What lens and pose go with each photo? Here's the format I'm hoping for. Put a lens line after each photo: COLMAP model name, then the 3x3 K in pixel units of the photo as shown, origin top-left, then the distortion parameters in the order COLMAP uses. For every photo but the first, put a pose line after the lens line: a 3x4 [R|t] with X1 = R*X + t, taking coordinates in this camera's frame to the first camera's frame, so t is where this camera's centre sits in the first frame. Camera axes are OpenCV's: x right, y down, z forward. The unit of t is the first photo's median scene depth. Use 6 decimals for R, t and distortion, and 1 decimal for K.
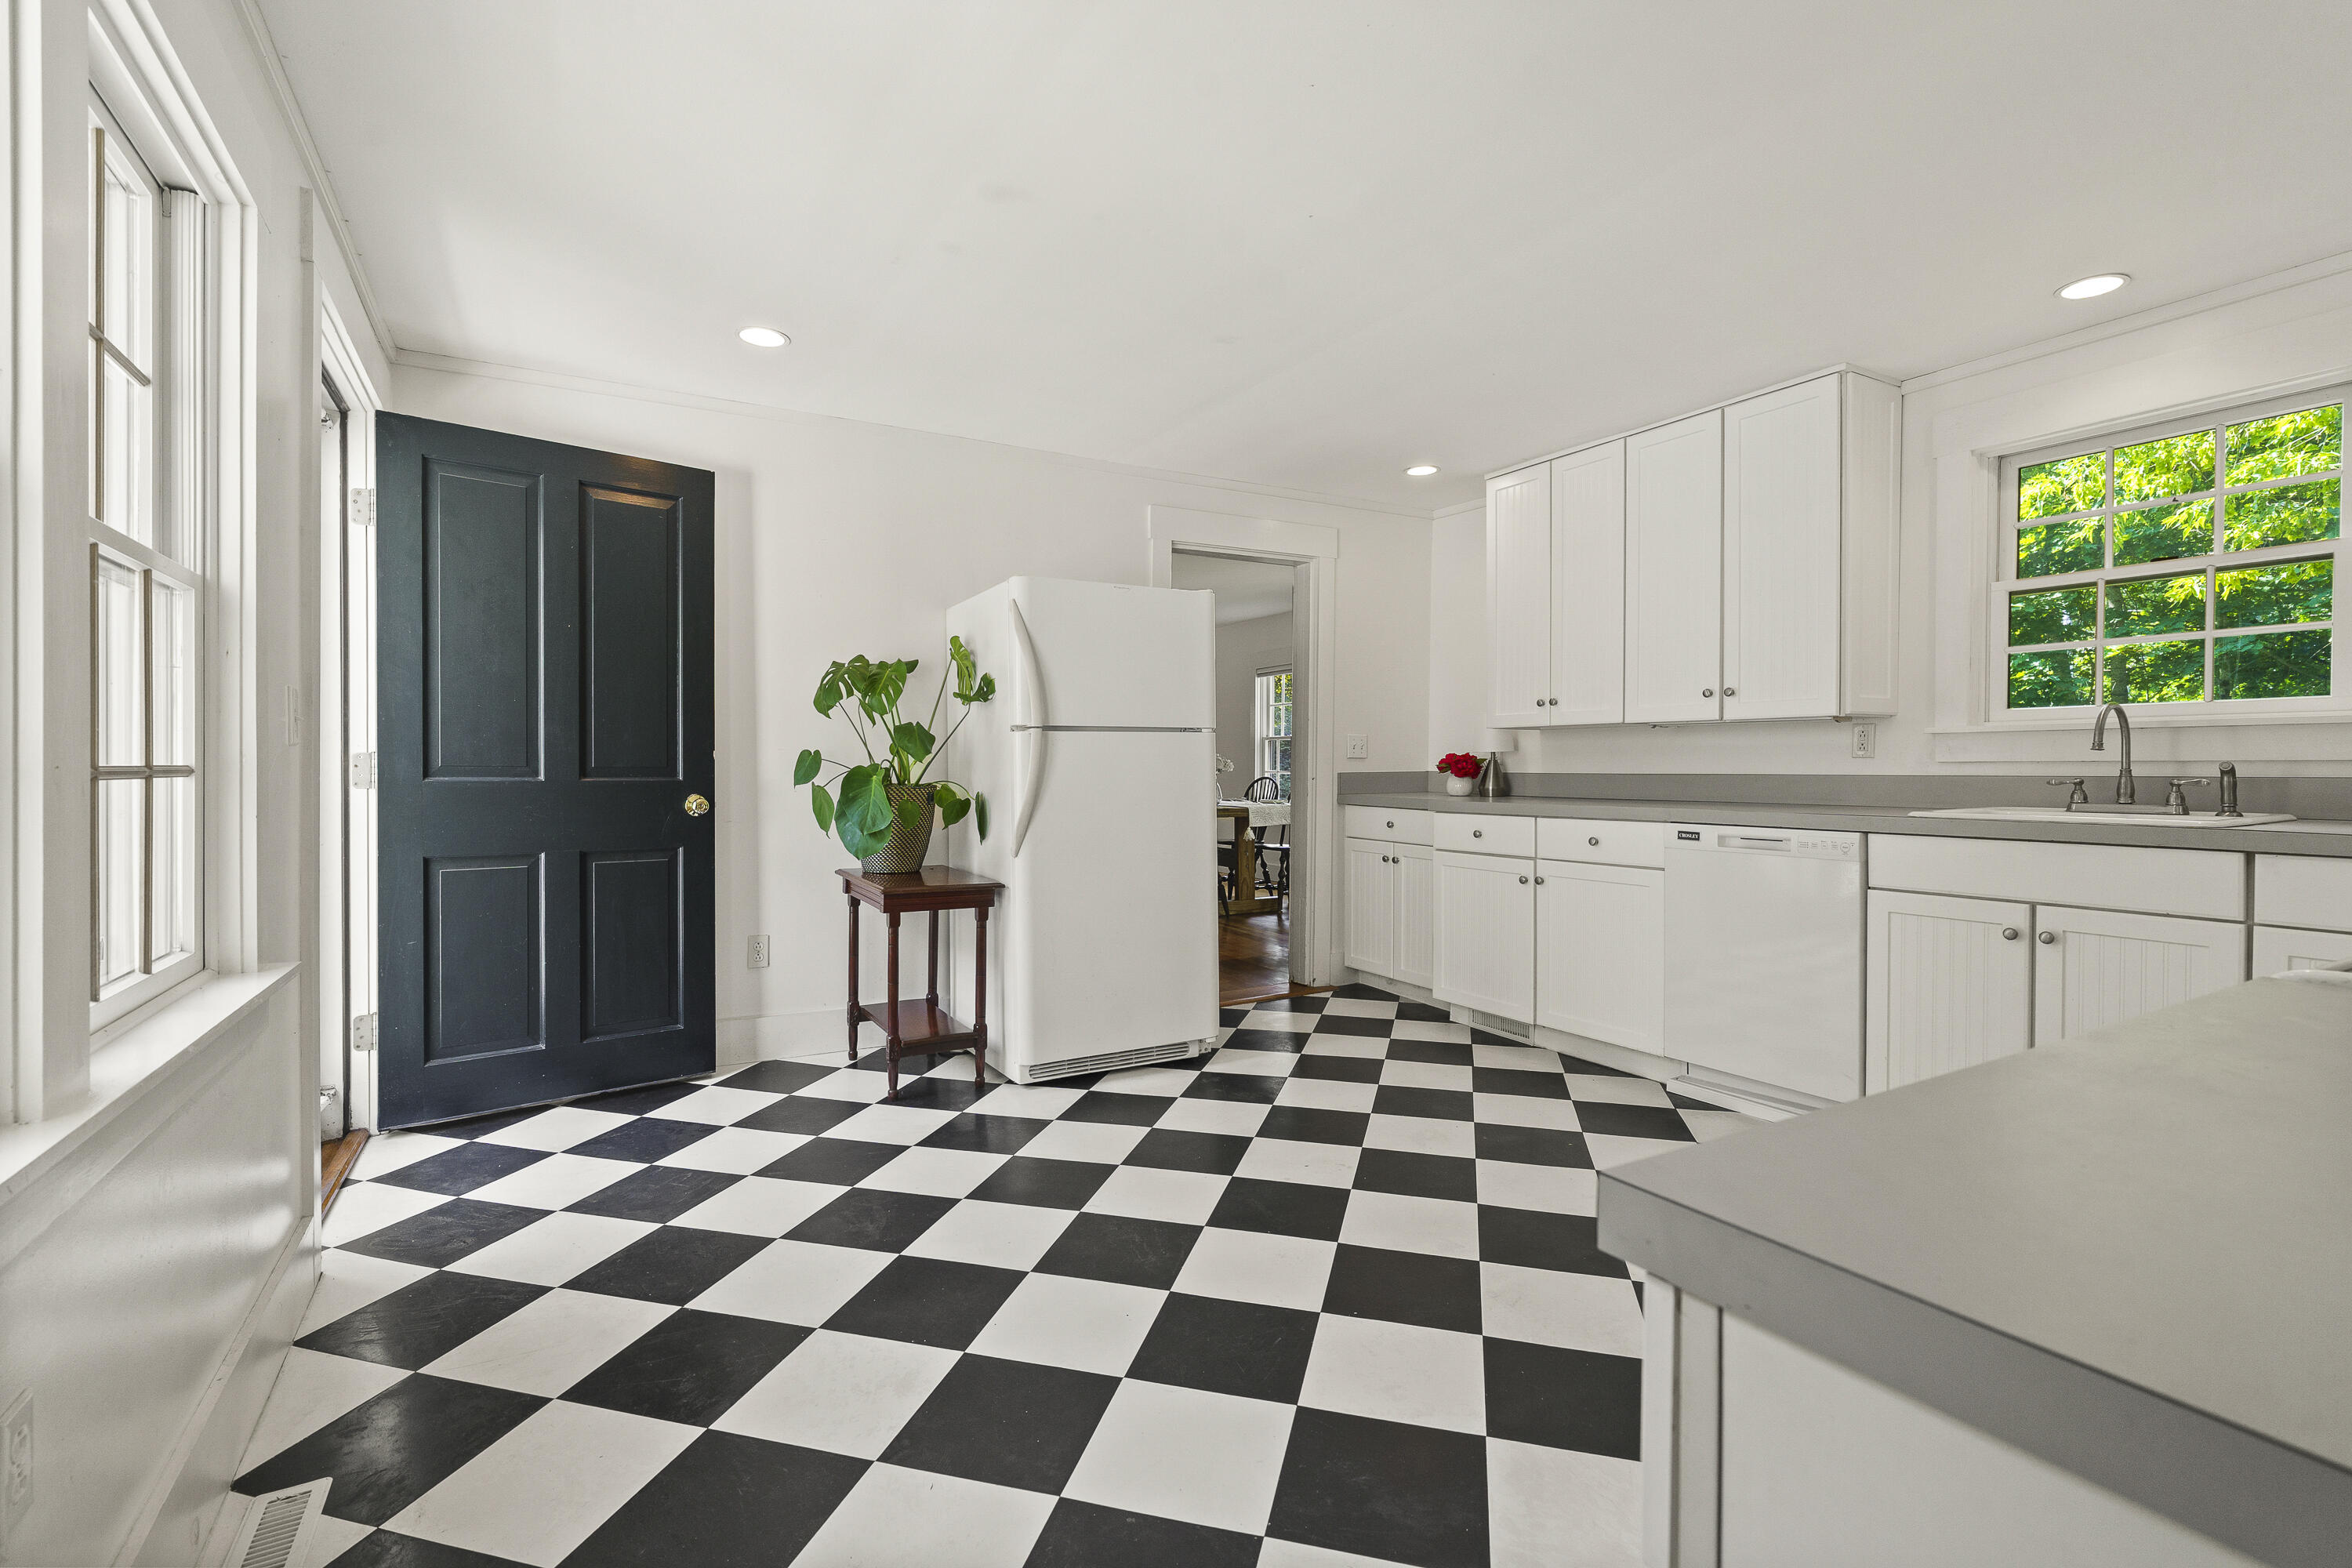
lens RADIAL K [[1059.4, 0, 1189.1], [0, 1059.4, 779.2], [0, 0, 1]] dist [0.000253, -0.000215]
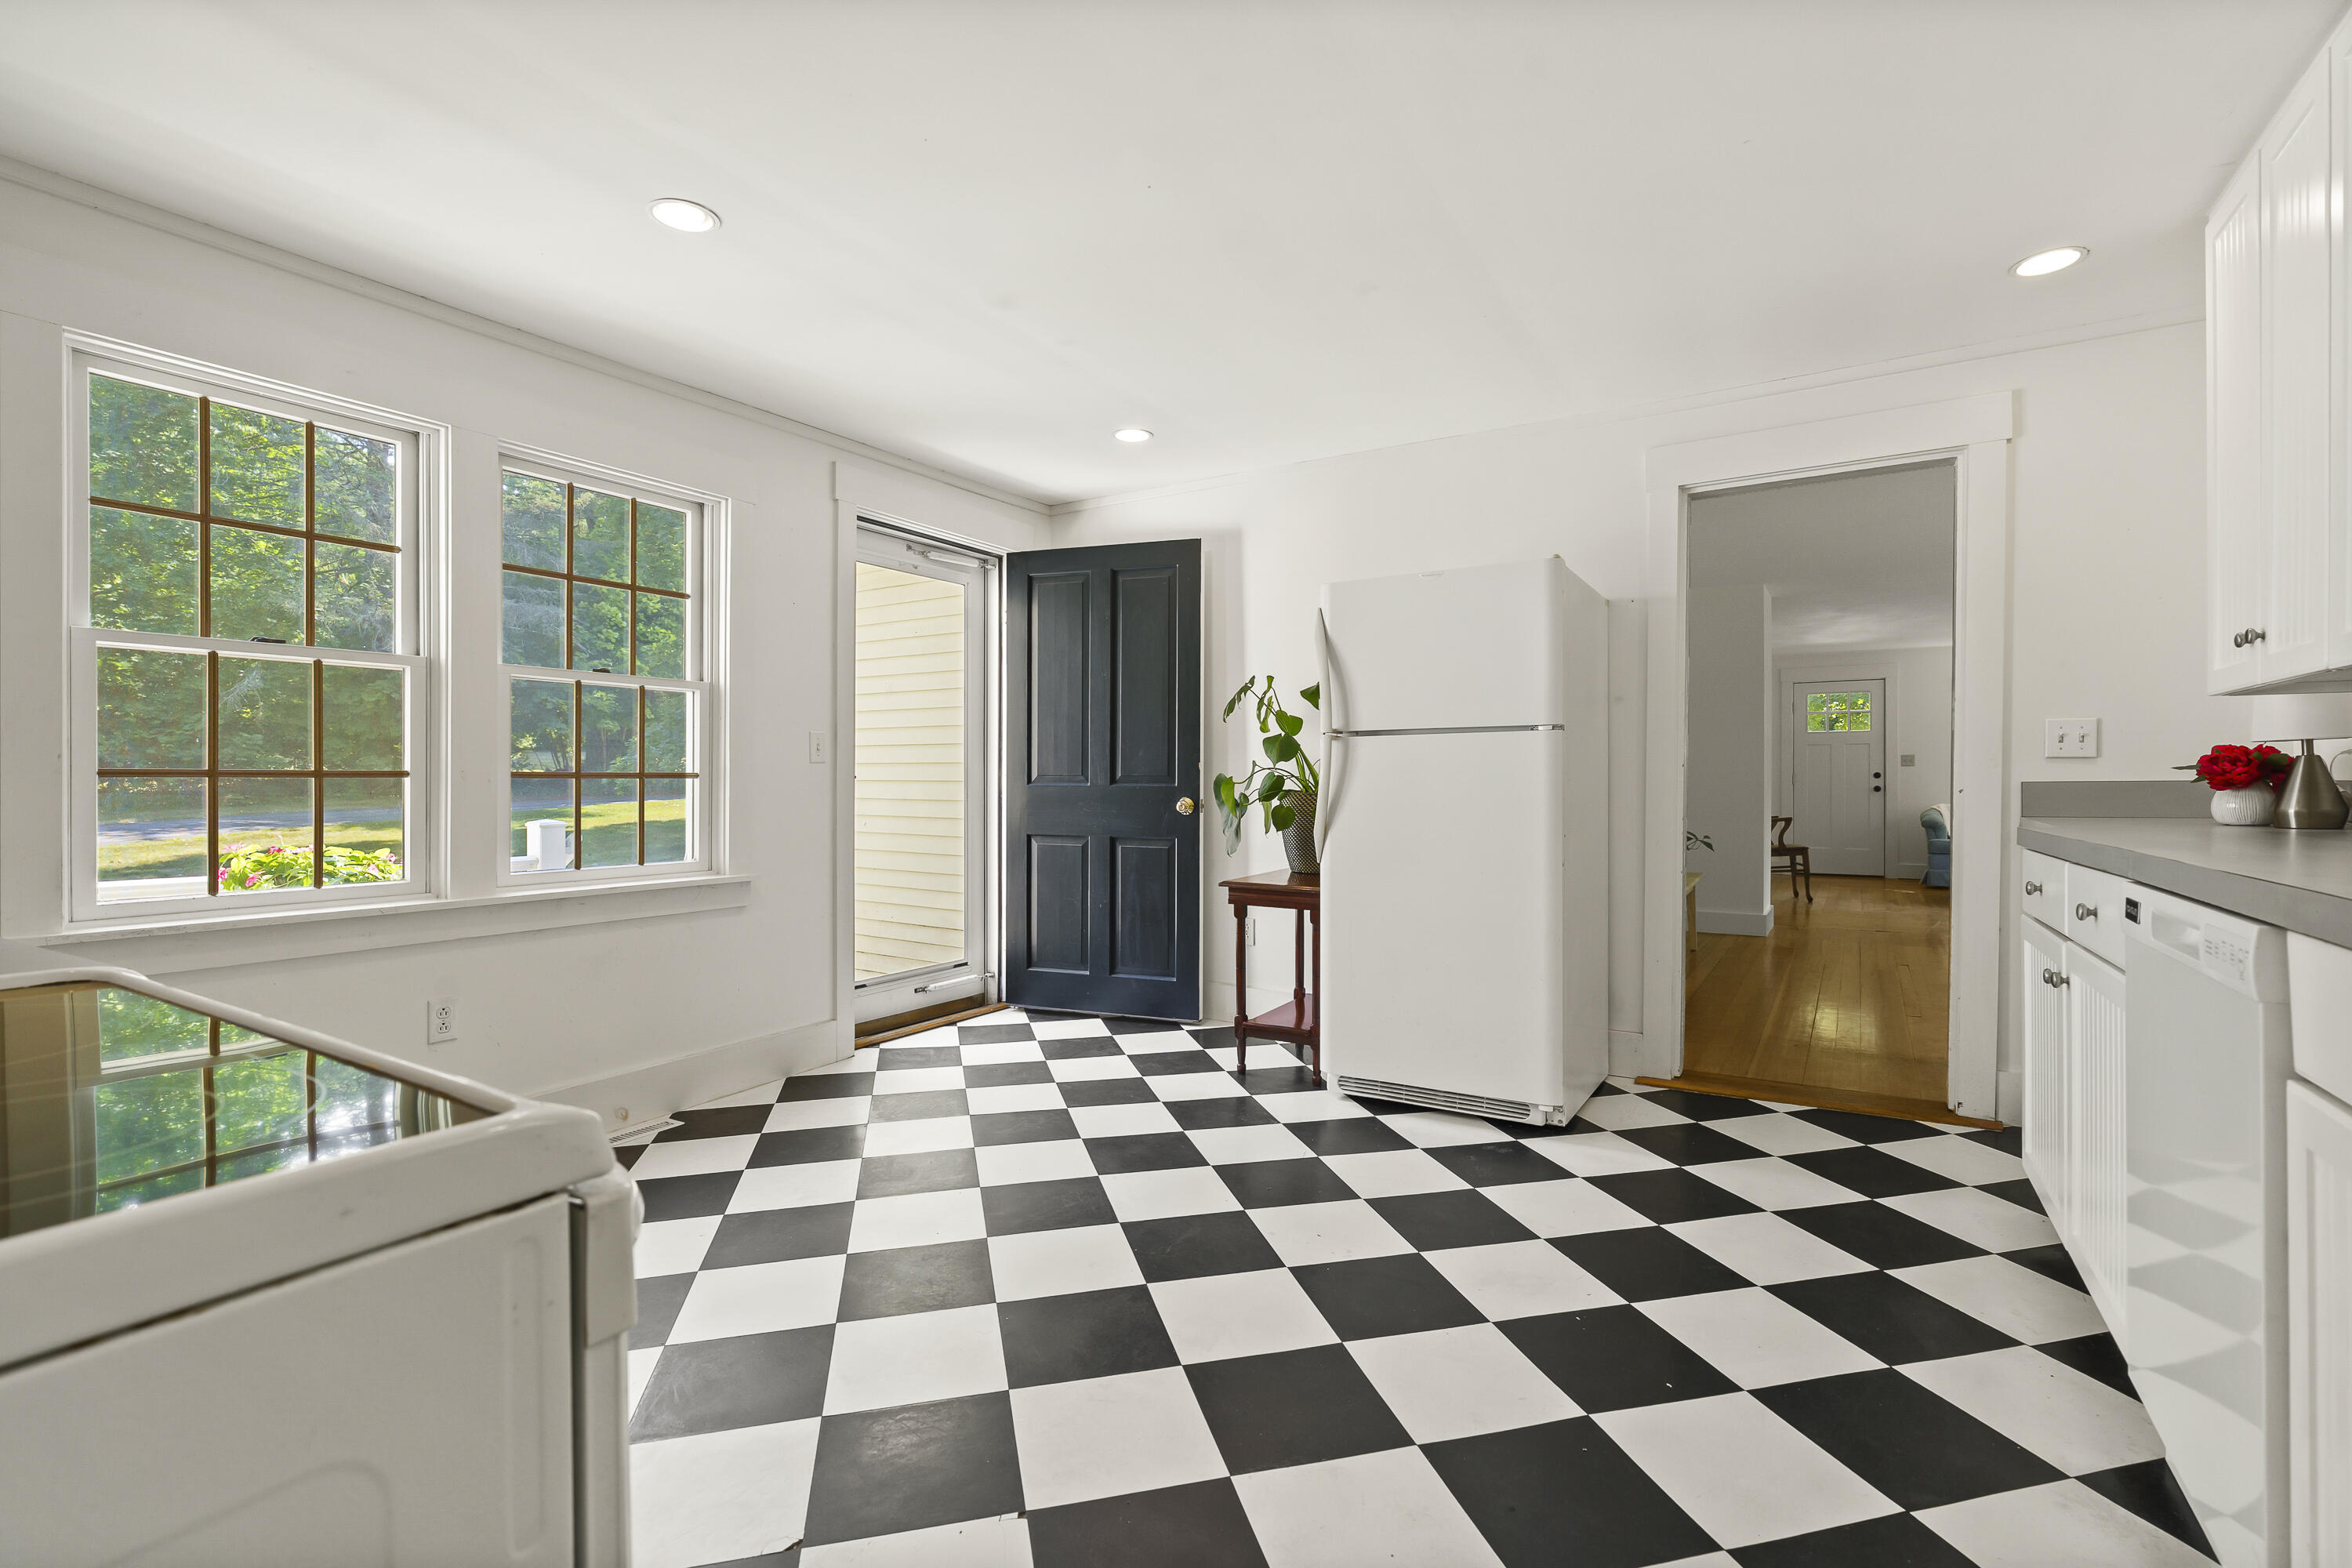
lens RADIAL K [[1059.4, 0, 1182.6], [0, 1059.4, 786.5], [0, 0, 1]] dist [0.000253, -0.000215]
pose [[0.479883, 0.005772, -0.877314, 0.624840], [-0.007673, 0.999968, 0.002382, -0.001397], [0.877299, 0.005589, 0.479912, 0.377467]]
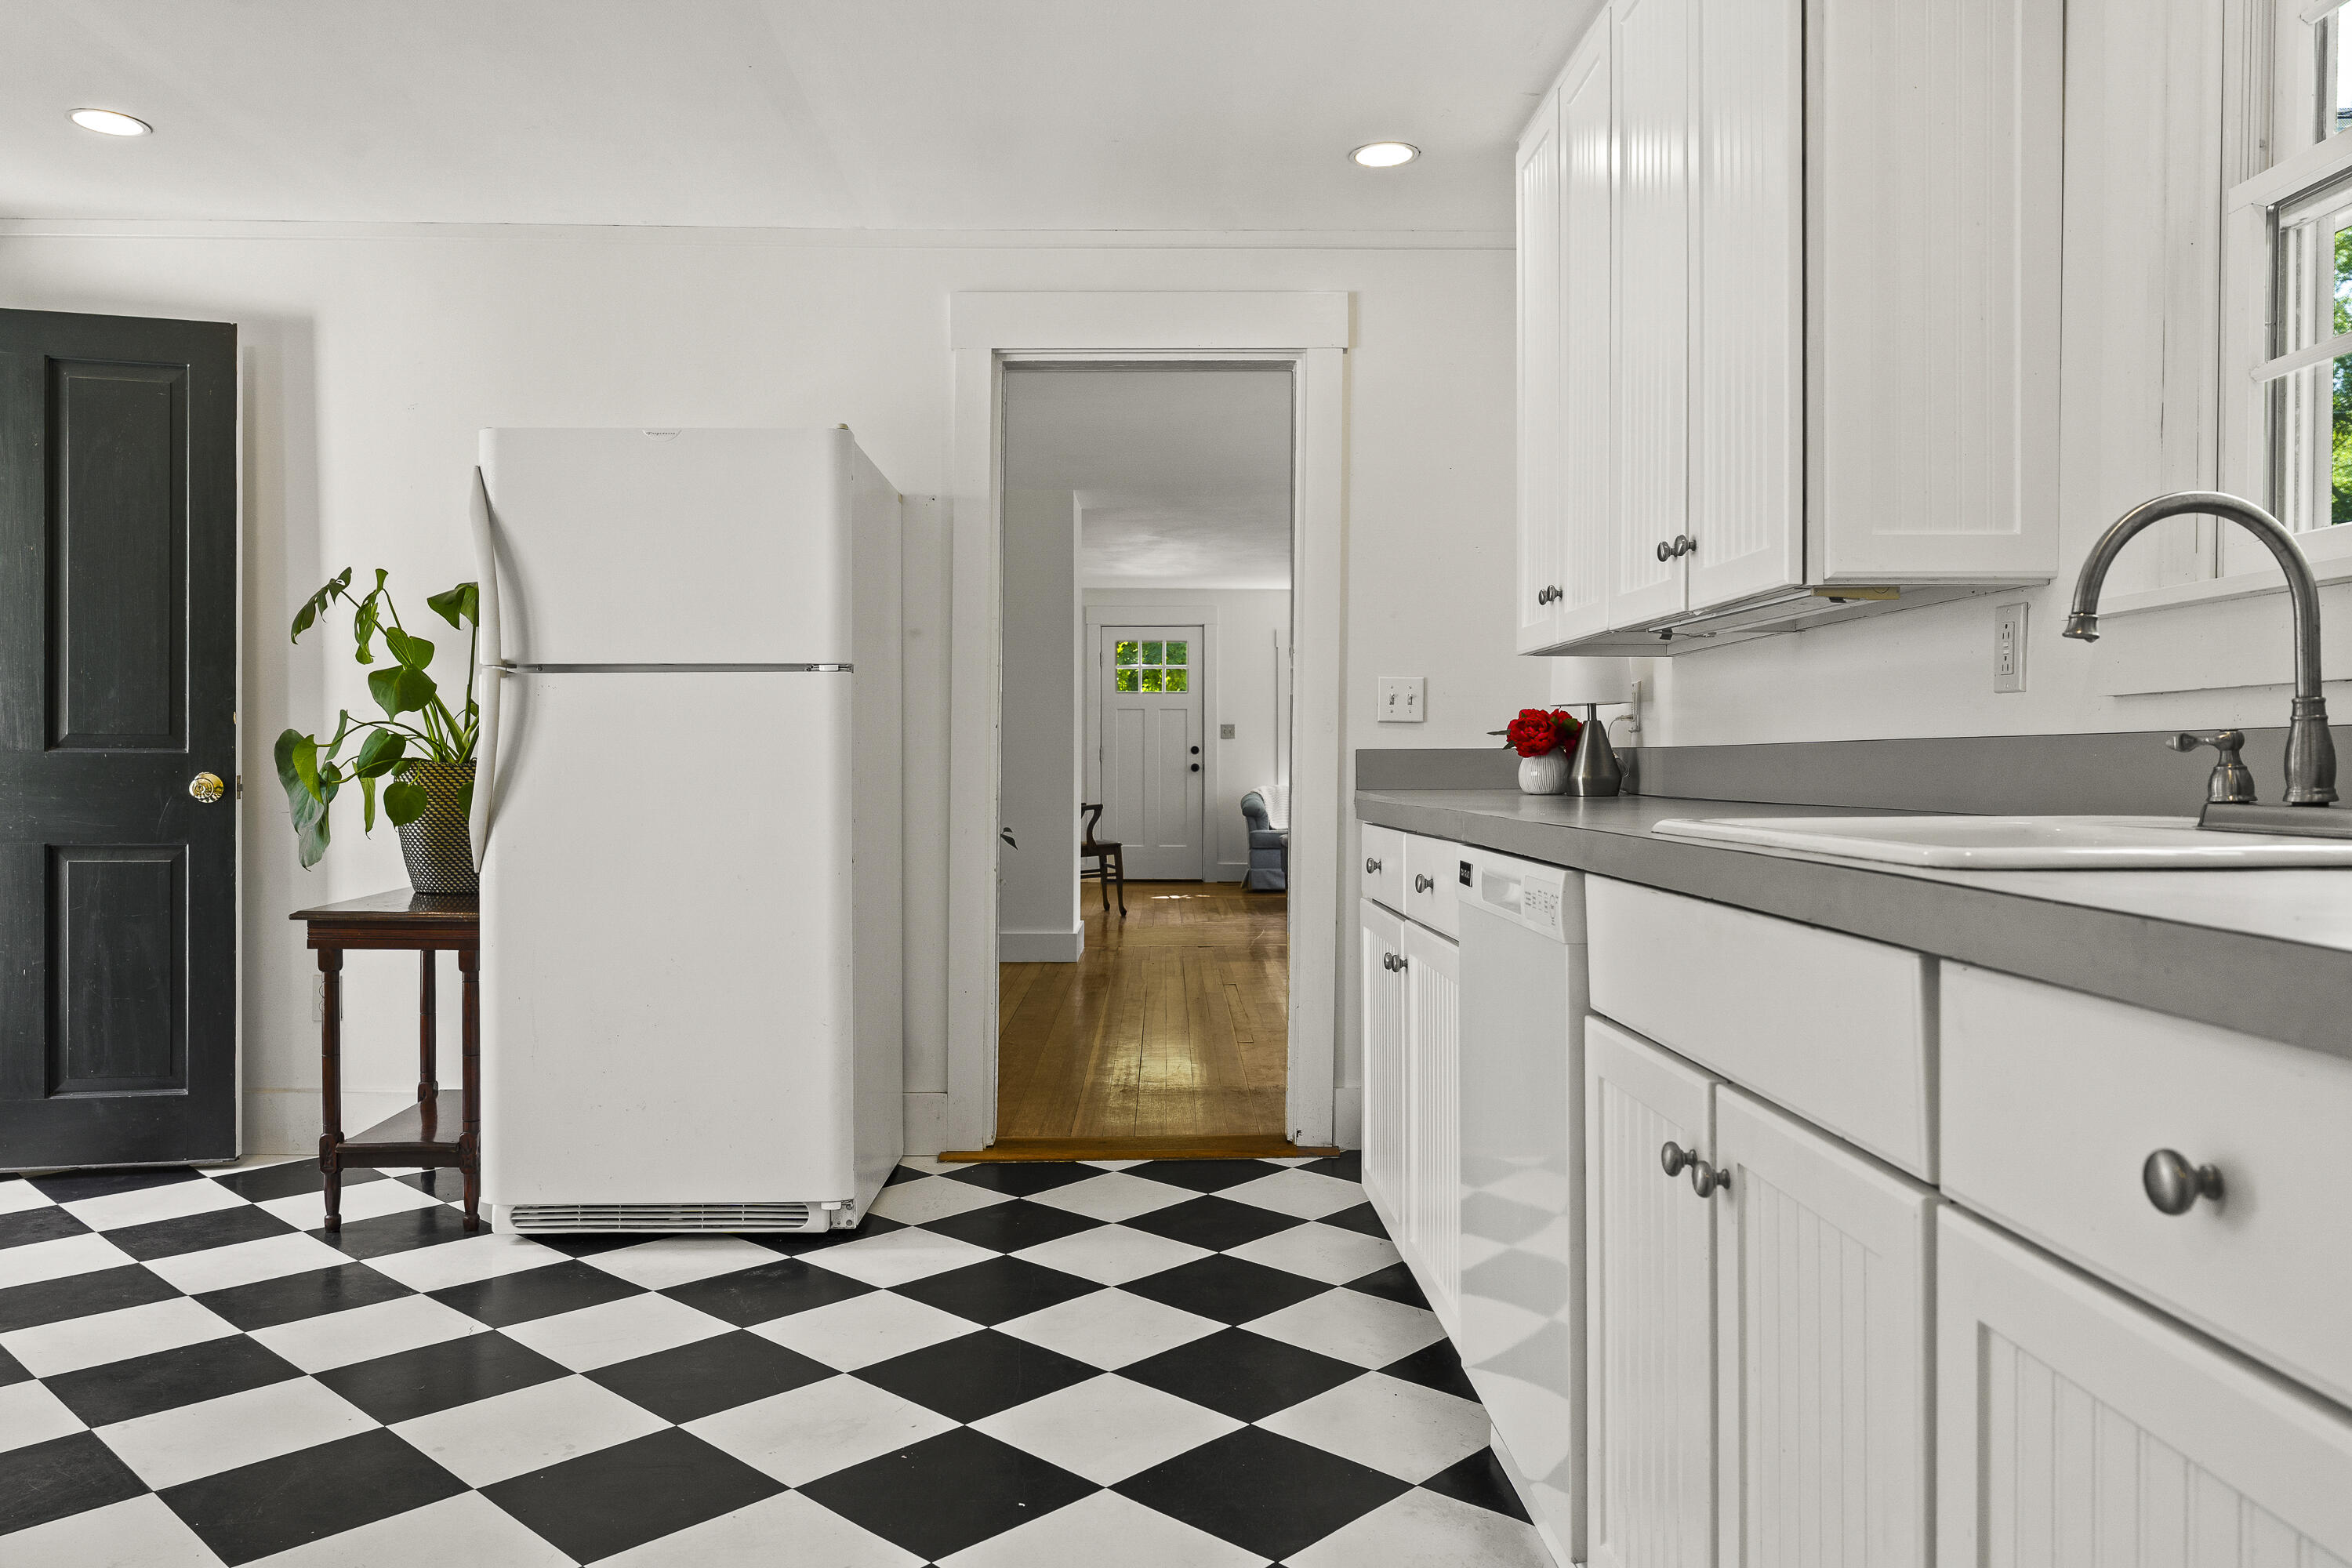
lens RADIAL K [[1695.4, 0, 1151.8], [0, 1695.4, 771.3], [0, 0, 1]] dist [0.001914, 0.002911]
pose [[0.875217, 0.005646, -0.483698, 0.643634], [-0.008247, 0.999961, -0.003250, 0.011629], [0.483661, 0.006833, 0.875229, 0.287565]]
